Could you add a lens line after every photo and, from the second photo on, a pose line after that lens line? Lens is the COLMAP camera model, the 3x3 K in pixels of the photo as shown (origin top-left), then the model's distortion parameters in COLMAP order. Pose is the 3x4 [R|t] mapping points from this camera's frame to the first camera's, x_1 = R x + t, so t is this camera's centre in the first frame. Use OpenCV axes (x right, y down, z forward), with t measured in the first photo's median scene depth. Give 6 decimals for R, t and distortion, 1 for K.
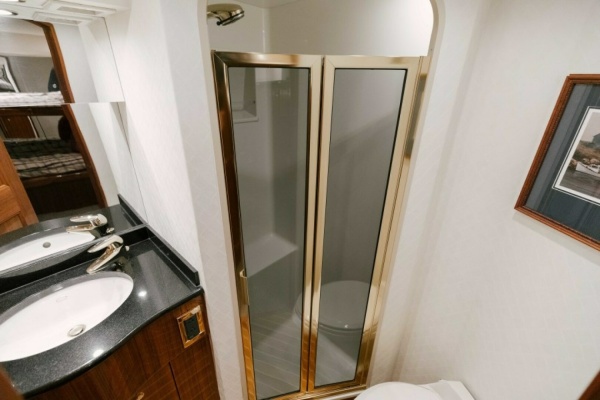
lens RADIAL K [[270.0, 0, 300.0], [0, 270.0, 200.0], [0, 0, 1]] dist [0.002281, -0.000073]
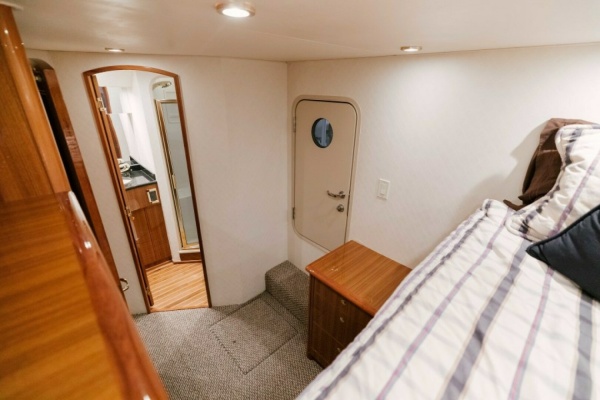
lens RADIAL K [[270.0, 0, 300.0], [0, 270.0, 200.0], [0, 0, 1]] dist [0.002281, -0.000073]
pose [[0.998298, 0.014419, -0.056506, 1.157428], [-0.016441, 0.999235, -0.035492, 0.556196], [0.055952, 0.036360, 0.997771, -1.518423]]
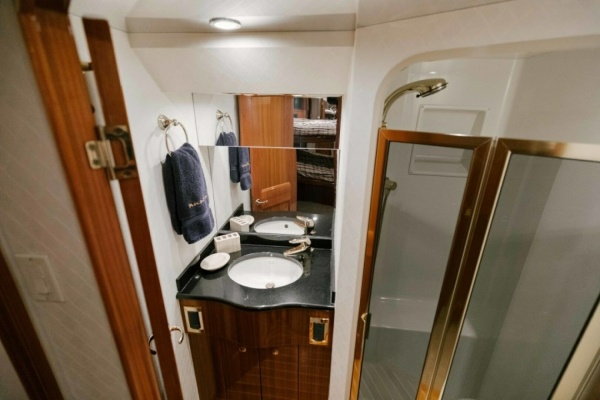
lens RADIAL K [[270.0, 0, 300.0], [0, 270.0, 200.0], [0, 0, 1]] dist [0.002281, -0.000073]
pose [[0.594681, 0.273522, -0.756003, 0.297445], [-0.344488, 0.936340, 0.067790, -0.133710], [0.726418, 0.220120, 0.651049, 0.019304]]
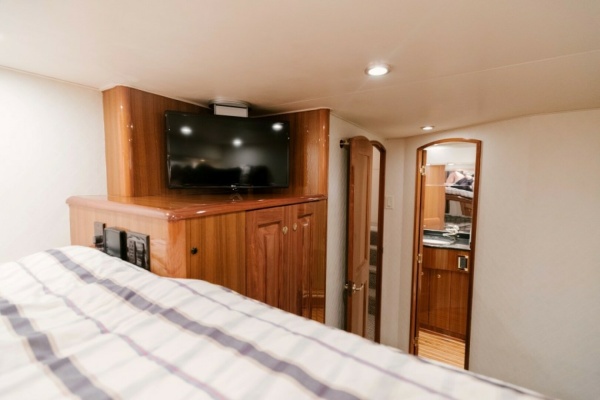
lens RADIAL K [[270.0, 0, 300.0], [0, 270.0, 200.0], [0, 0, 1]] dist [0.002281, -0.000073]
pose [[0.177930, 0.069917, -0.981556, 1.767477], [-0.418702, 0.908054, -0.011218, 0.565123], [0.890522, 0.412975, 0.190844, -1.106078]]
